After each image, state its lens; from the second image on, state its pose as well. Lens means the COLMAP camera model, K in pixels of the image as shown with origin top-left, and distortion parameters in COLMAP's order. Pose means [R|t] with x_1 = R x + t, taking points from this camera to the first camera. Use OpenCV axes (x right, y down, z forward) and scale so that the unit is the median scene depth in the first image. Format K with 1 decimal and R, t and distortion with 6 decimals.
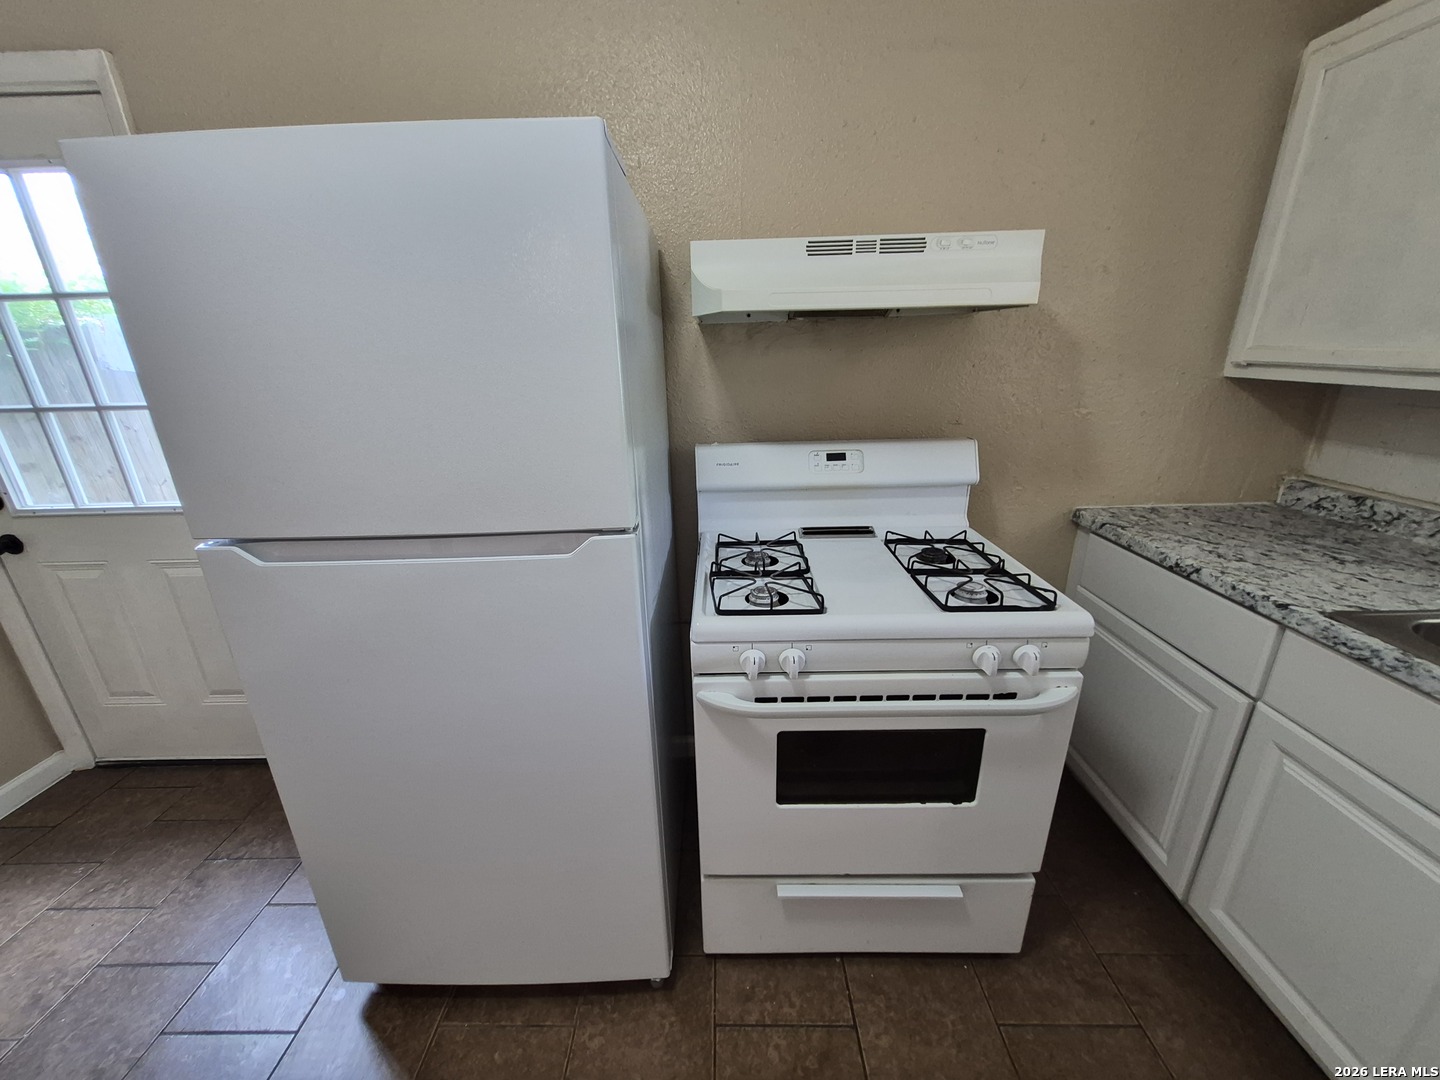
lens RADIAL K [[562.7, 0, 711.7], [0, 562.7, 548.6], [0, 0, 1]] dist [0.004494, -0.000304]
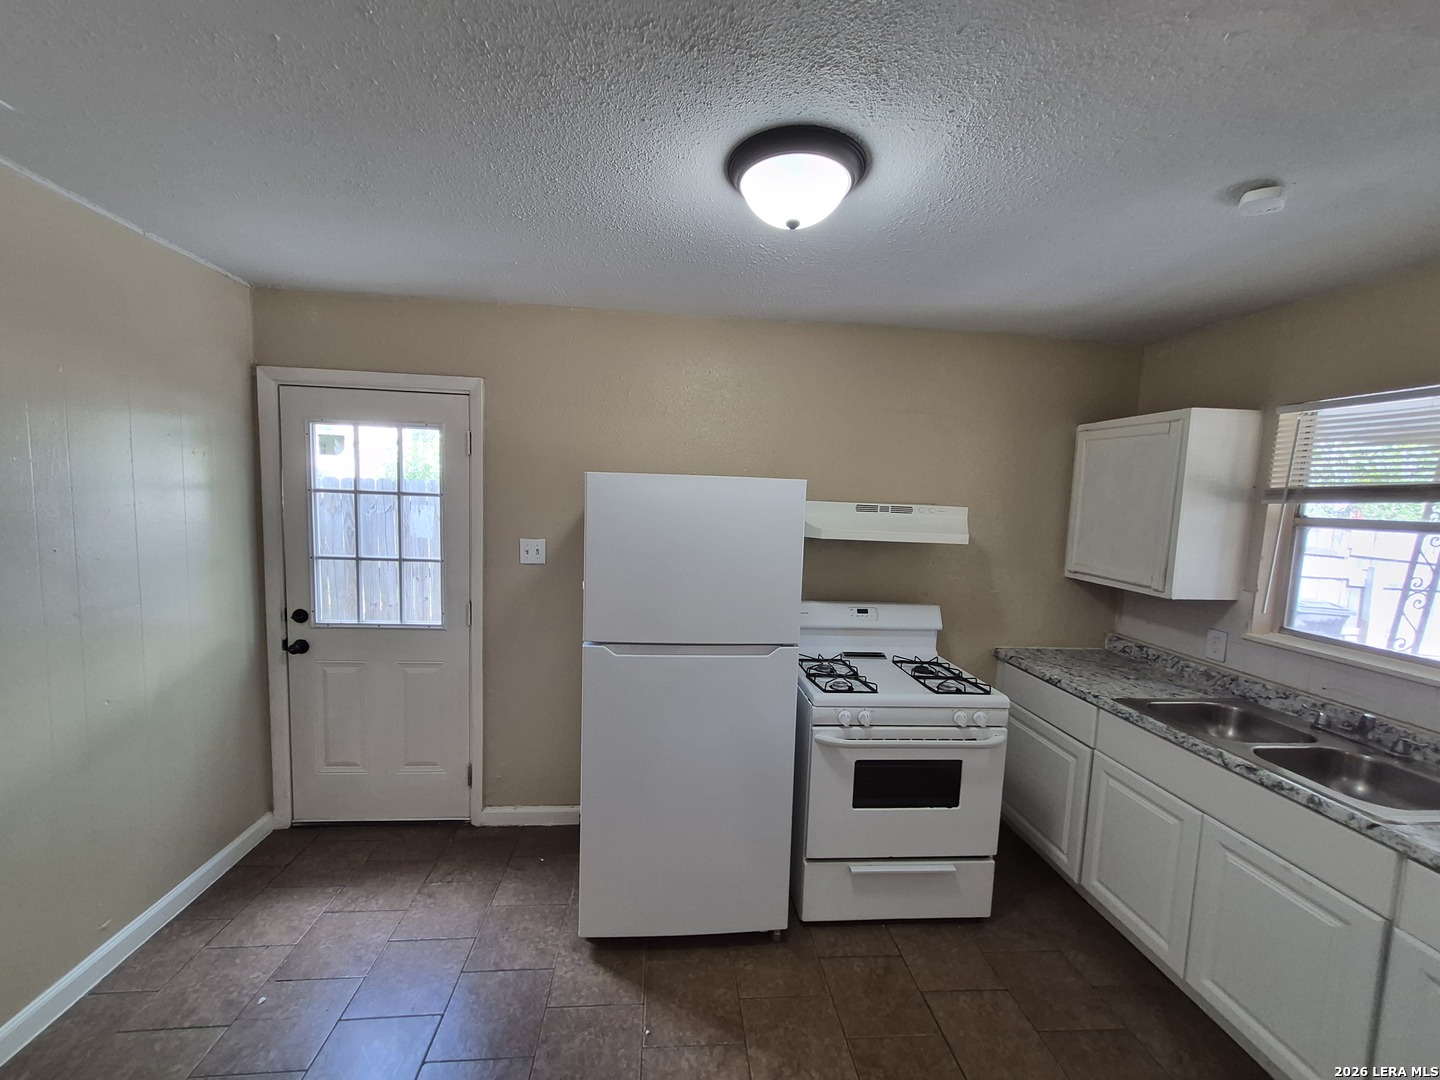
lens RADIAL K [[562.7, 0, 711.7], [0, 562.7, 548.6], [0, 0, 1]] dist [0.004494, -0.000304]
pose [[0.992927, 0.054991, 0.105222, -0.494158], [-0.027551, 0.968796, -0.246325, 0.102099], [-0.115484, 0.241684, 0.963458, -0.755269]]
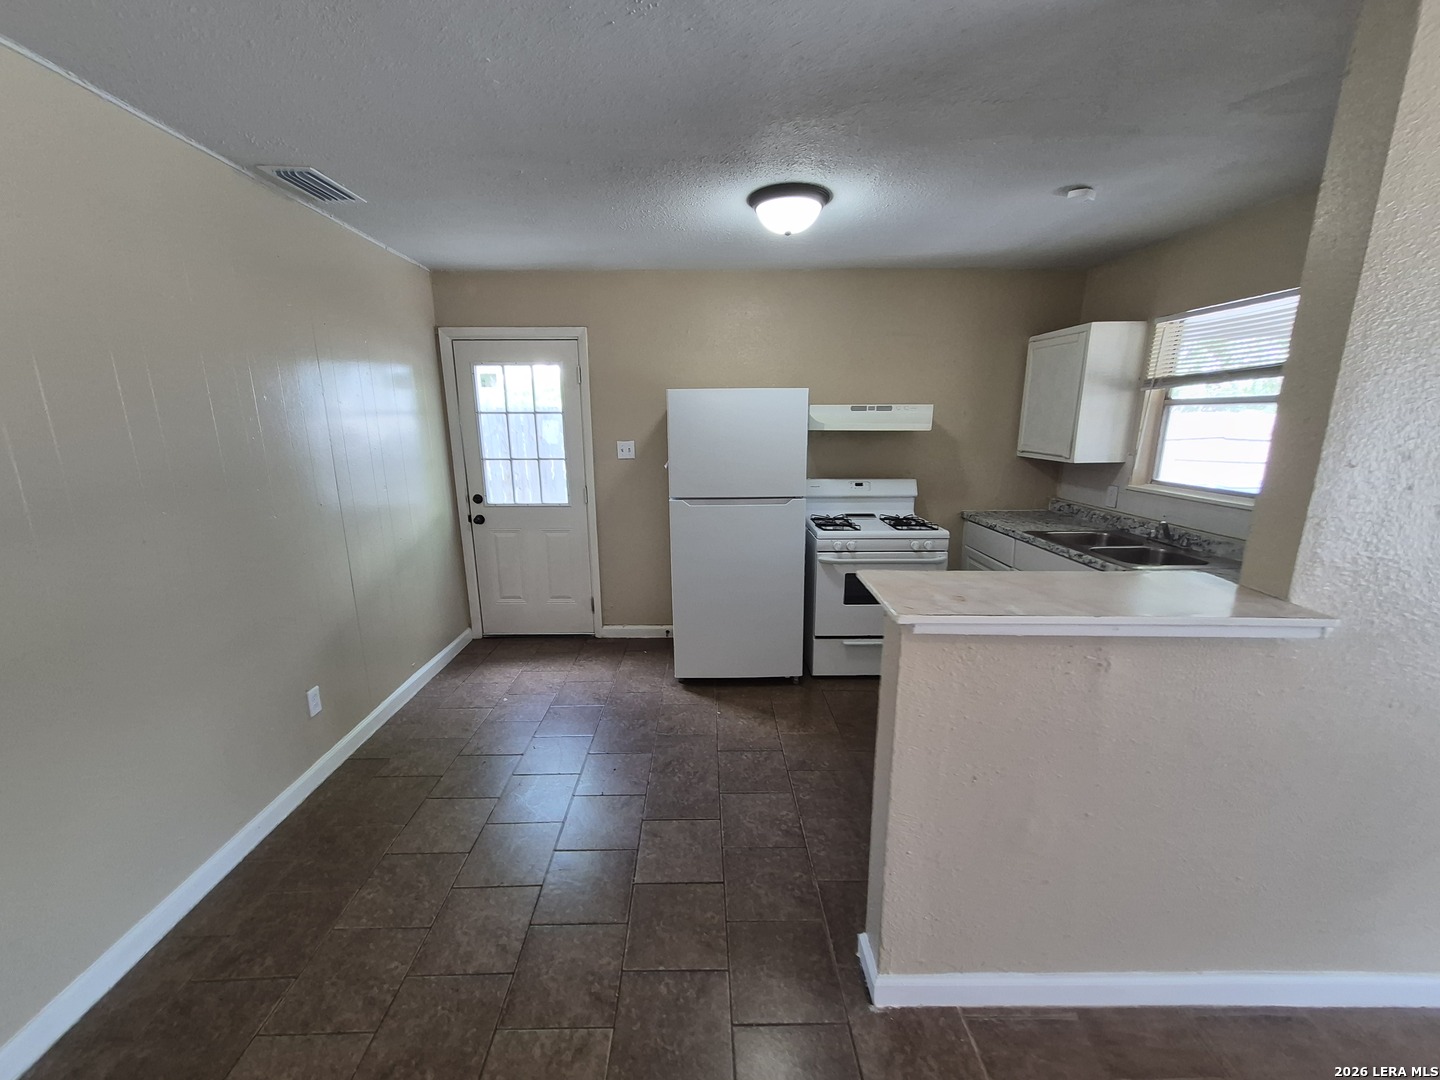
lens RADIAL K [[559.7, 0, 716.3], [0, 559.7, 551.2], [0, 0, 1]] dist [0.009896, -0.000011]
pose [[0.999390, 0.016023, 0.031028, -0.534081], [-0.012559, 0.993988, -0.108766, 0.450078], [-0.032585, 0.108310, 0.993583, -1.546601]]
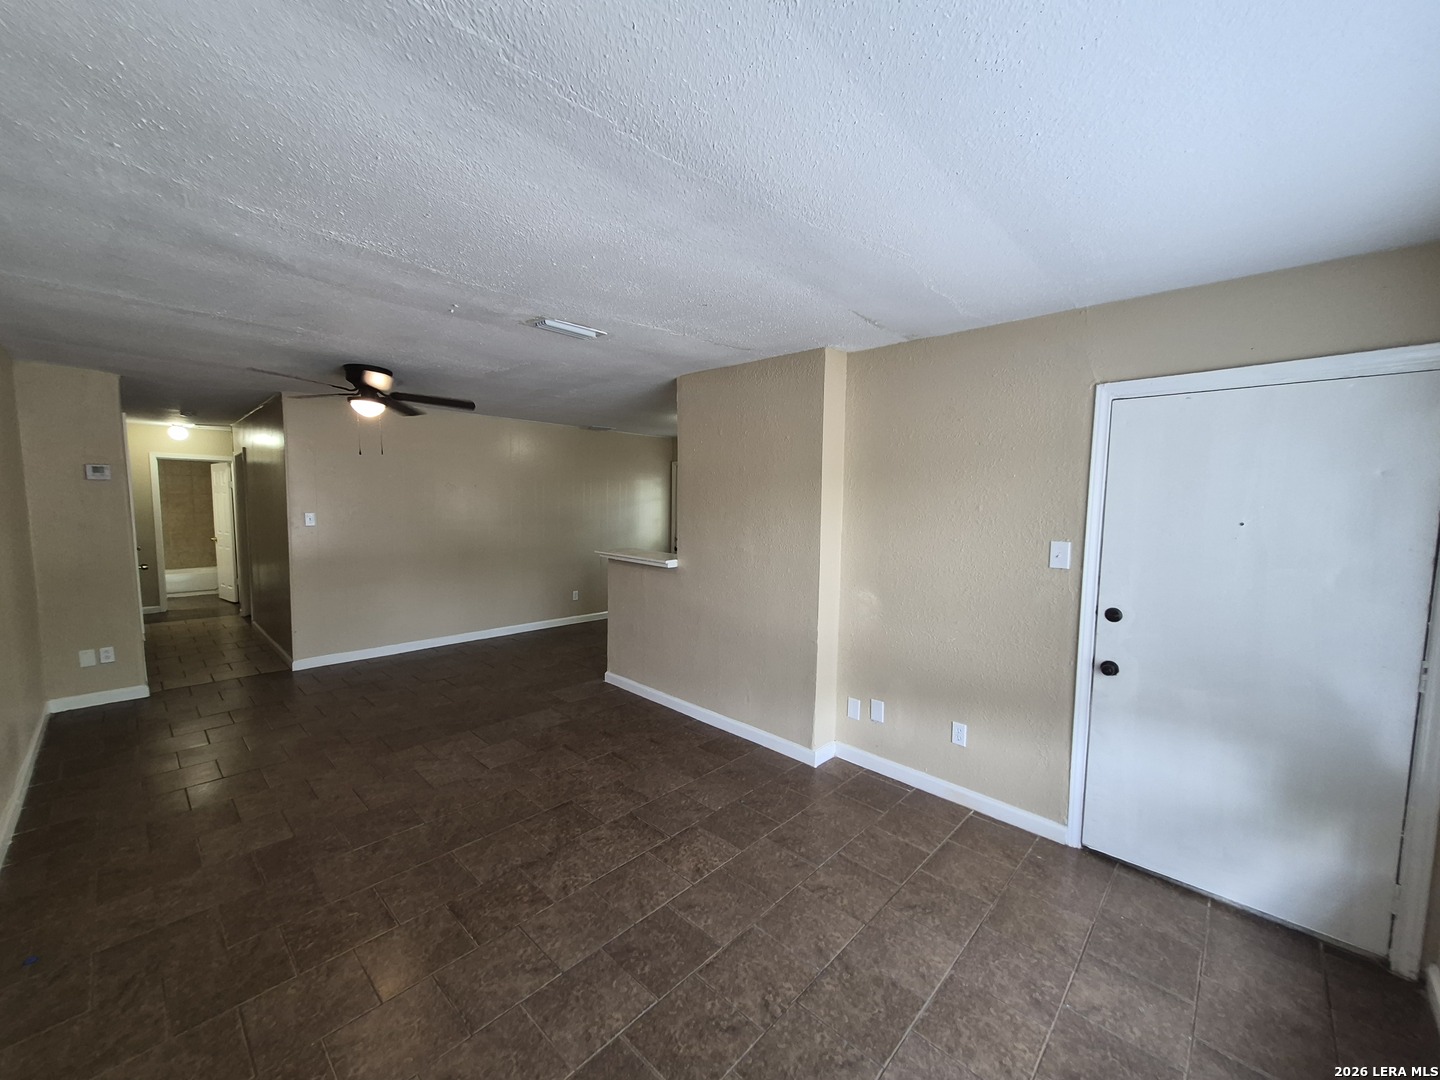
lens RADIAL K [[562.7, 0, 711.7], [0, 562.7, 548.6], [0, 0, 1]] dist [0.004494, -0.000304]
pose [[0.720312, 0.094386, -0.687199, 2.722058], [-0.261623, 0.954498, -0.143130, 0.752193], [0.642421, 0.282885, 0.712230, -2.721437]]
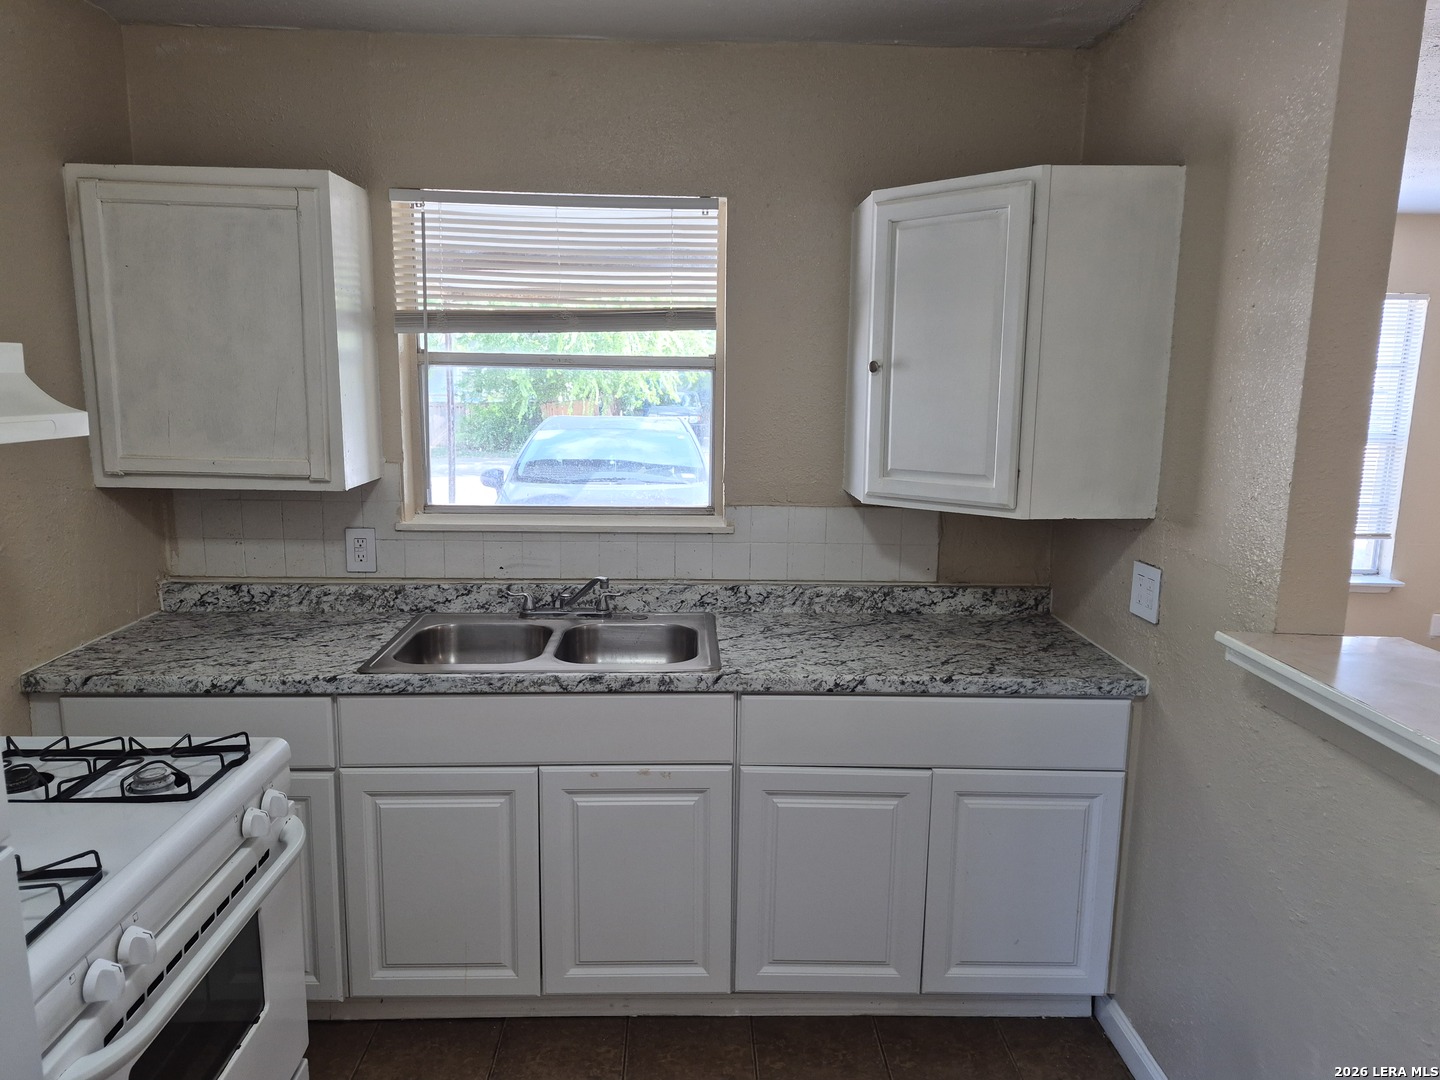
lens RADIAL K [[1002.9, 0, 720.0], [0, 1002.9, 540.0], [0, 0, 1]] dist [0.076115, -0.081860]
pose [[-0.039413, -0.138495, 0.989579, -0.840912], [0.325549, 0.934533, 0.143758, -0.166815], [-0.944703, 0.327823, 0.008254, 0.118978]]
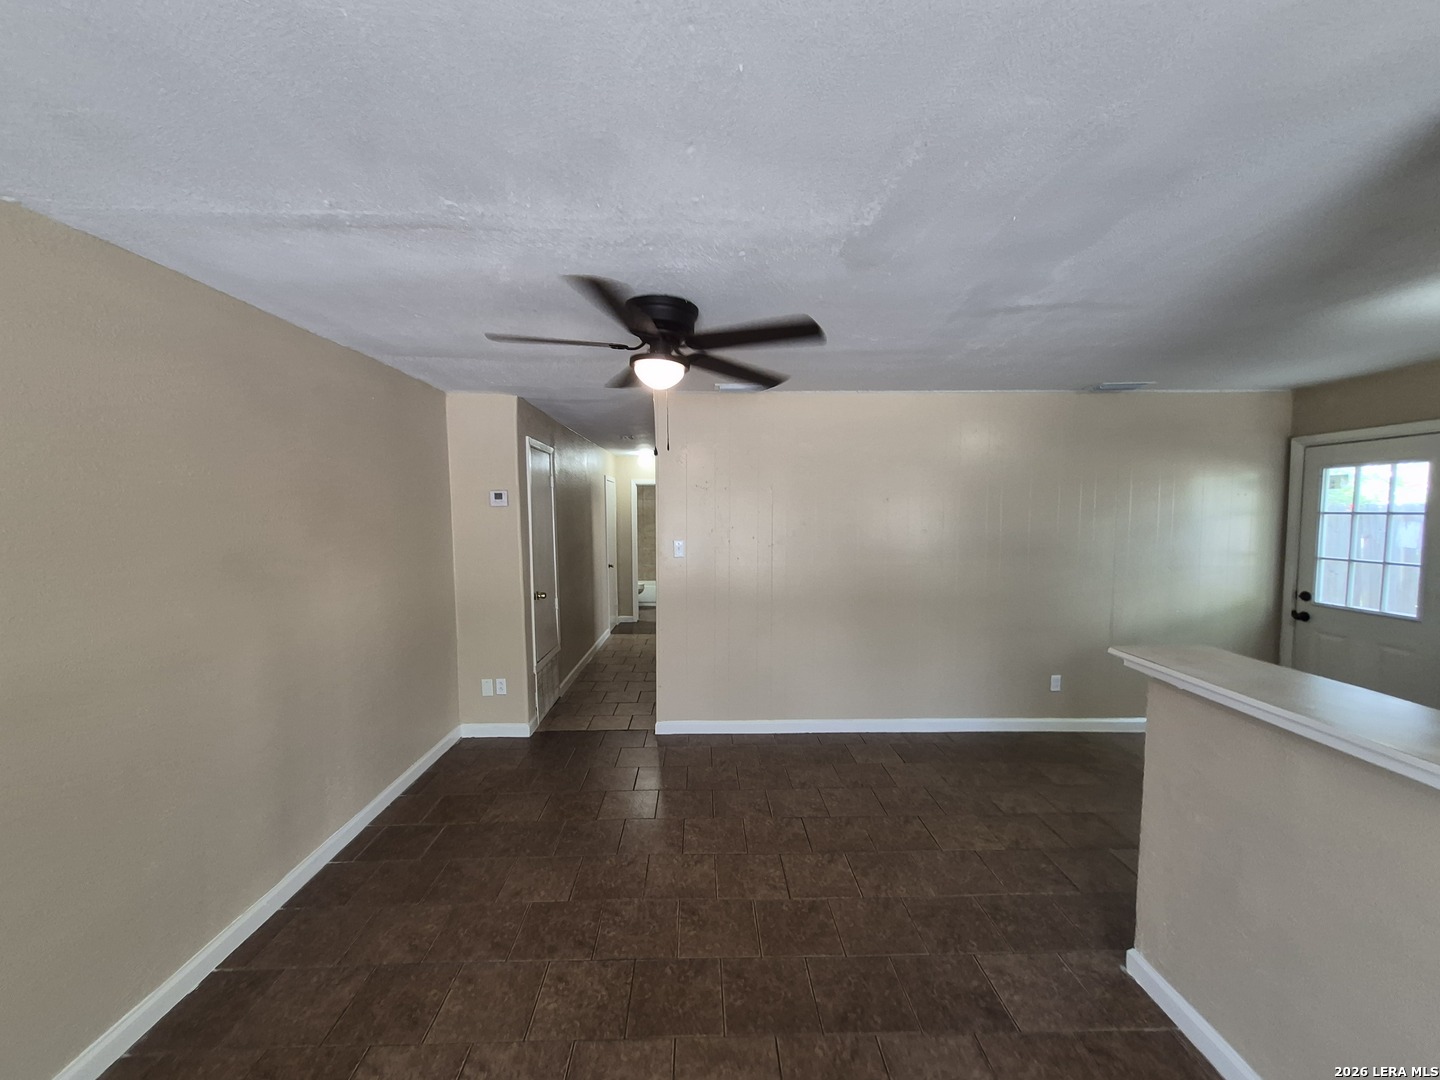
lens RADIAL K [[563.4, 0, 705.7], [0, 563.4, 547.0], [0, 0, 1]] dist [-0.002143, -0.000505]
pose [[0.005108, 0.088964, -0.996022, 1.170633], [-0.328592, 0.940875, 0.082353, 0.426646], [0.944458, 0.326865, 0.034038, -1.787066]]
